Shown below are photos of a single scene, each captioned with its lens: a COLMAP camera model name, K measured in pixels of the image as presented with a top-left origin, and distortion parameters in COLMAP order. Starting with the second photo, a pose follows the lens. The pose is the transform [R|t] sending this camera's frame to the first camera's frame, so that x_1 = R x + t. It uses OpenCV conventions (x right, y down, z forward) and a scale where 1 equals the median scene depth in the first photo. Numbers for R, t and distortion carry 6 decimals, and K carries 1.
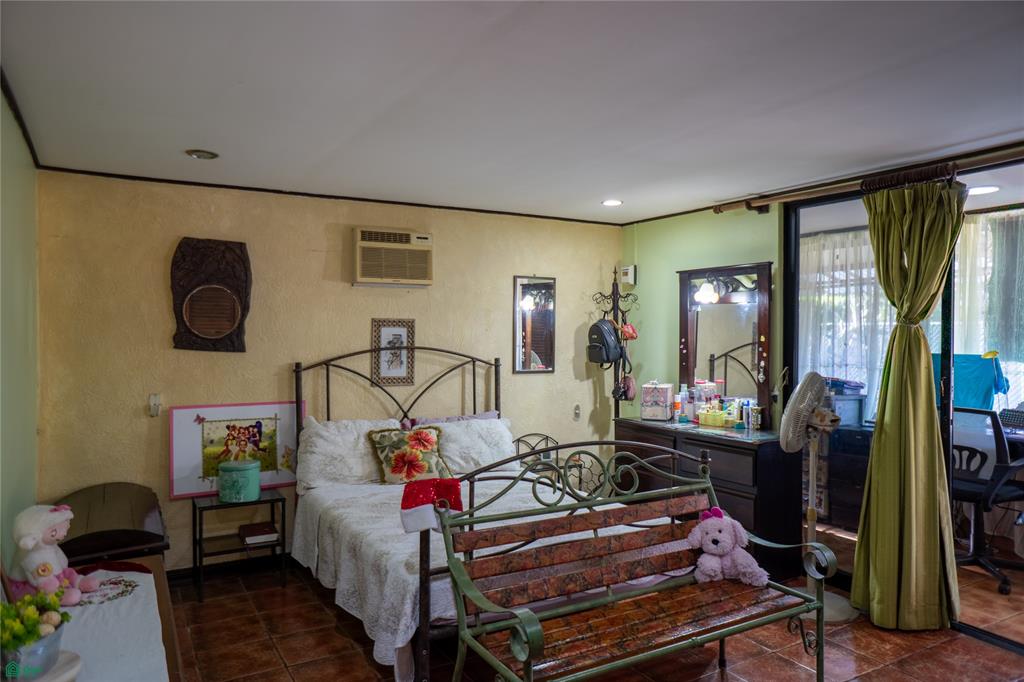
lens RADIAL K [[707.1, 0, 512.0], [0, 707.1, 341.0], [0, 0, 1]] dist [-0.002865, 0.000036]
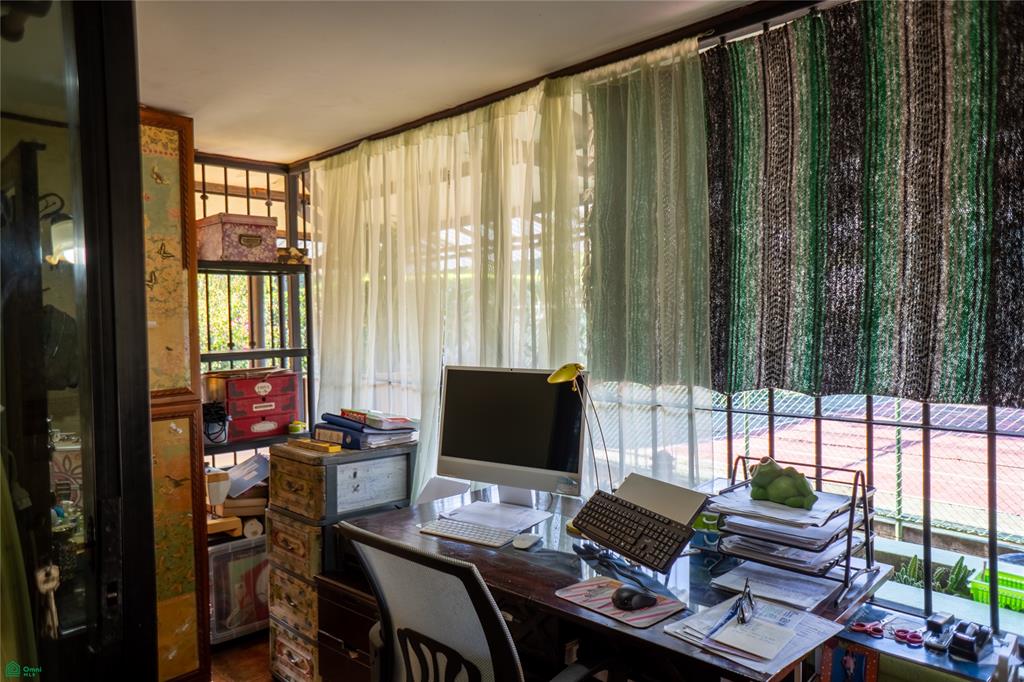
lens RADIAL K [[707.1, 0, 512.0], [0, 707.1, 341.0], [0, 0, 1]] dist [-0.002865, 0.000036]
pose [[0.964967, -0.022703, 0.261387, 0.465243], [0.020149, 0.999720, 0.012445, -0.005317], [-0.261597, -0.006742, 0.965154, 0.511460]]
